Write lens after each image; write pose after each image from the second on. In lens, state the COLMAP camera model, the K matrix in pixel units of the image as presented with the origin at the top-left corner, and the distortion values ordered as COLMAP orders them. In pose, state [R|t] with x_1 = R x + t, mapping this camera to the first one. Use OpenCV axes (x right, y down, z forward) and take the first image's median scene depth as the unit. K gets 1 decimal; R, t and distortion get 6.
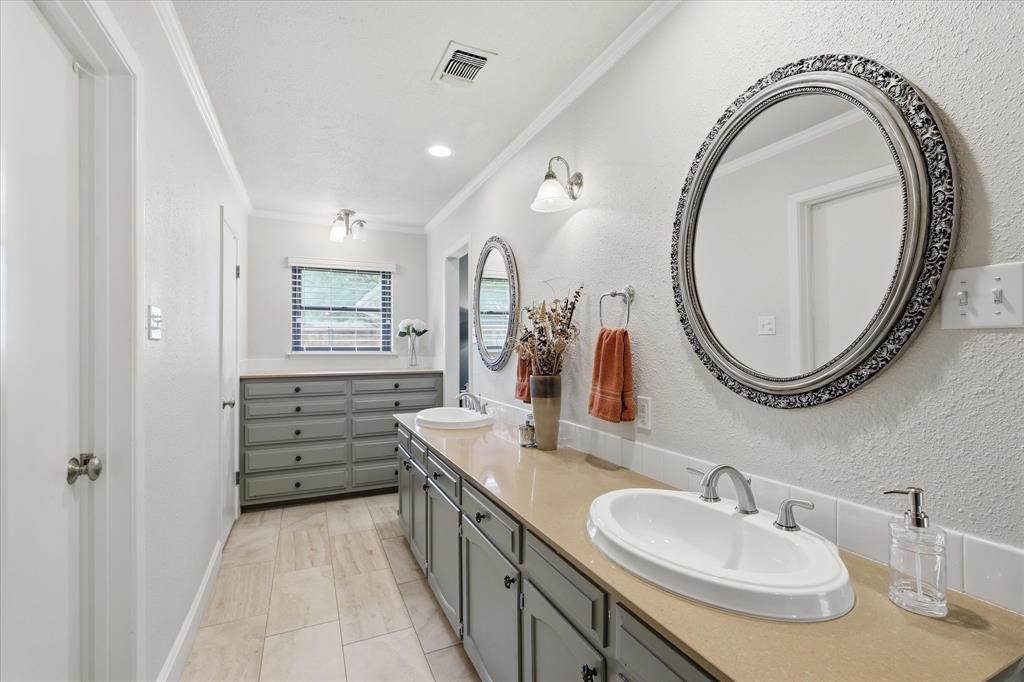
lens RADIAL K [[453.8, 0, 514.4], [0, 453.8, 342.7], [0, 0, 1]] dist [0.001526, -0.000528]
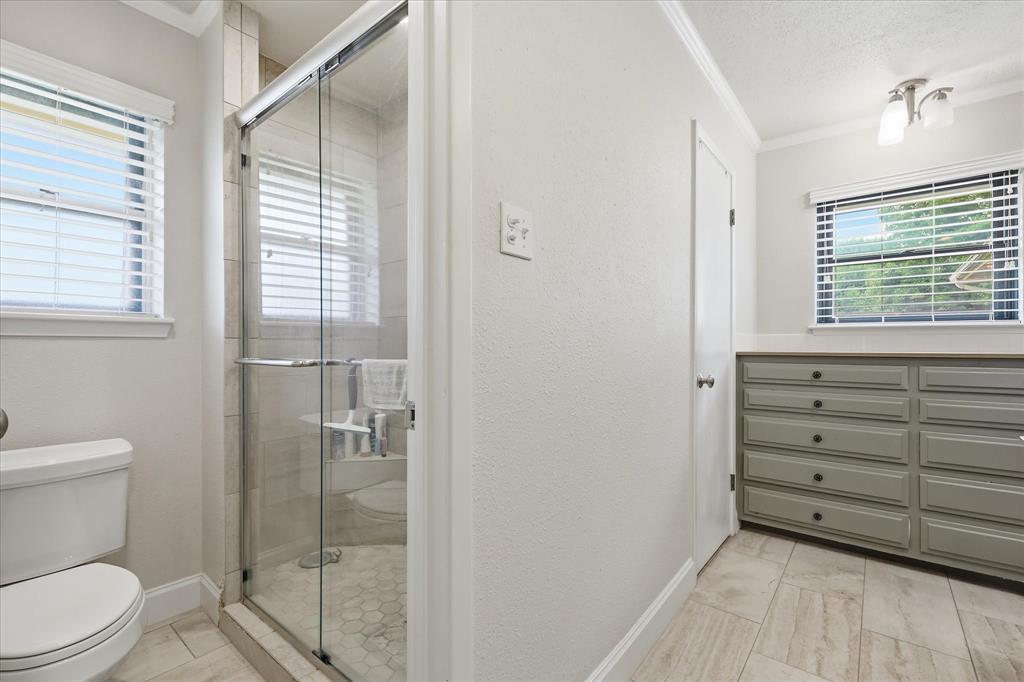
lens RADIAL K [[453.8, 0, 514.8], [0, 453.8, 343.8], [0, 0, 1]] dist [0.001526, -0.000528]
pose [[0.447849, 0.000532, -0.894109, -0.076288], [0.004994, 0.999983, 0.003096, 0.052844], [0.894095, -0.005852, 0.447838, 0.297960]]
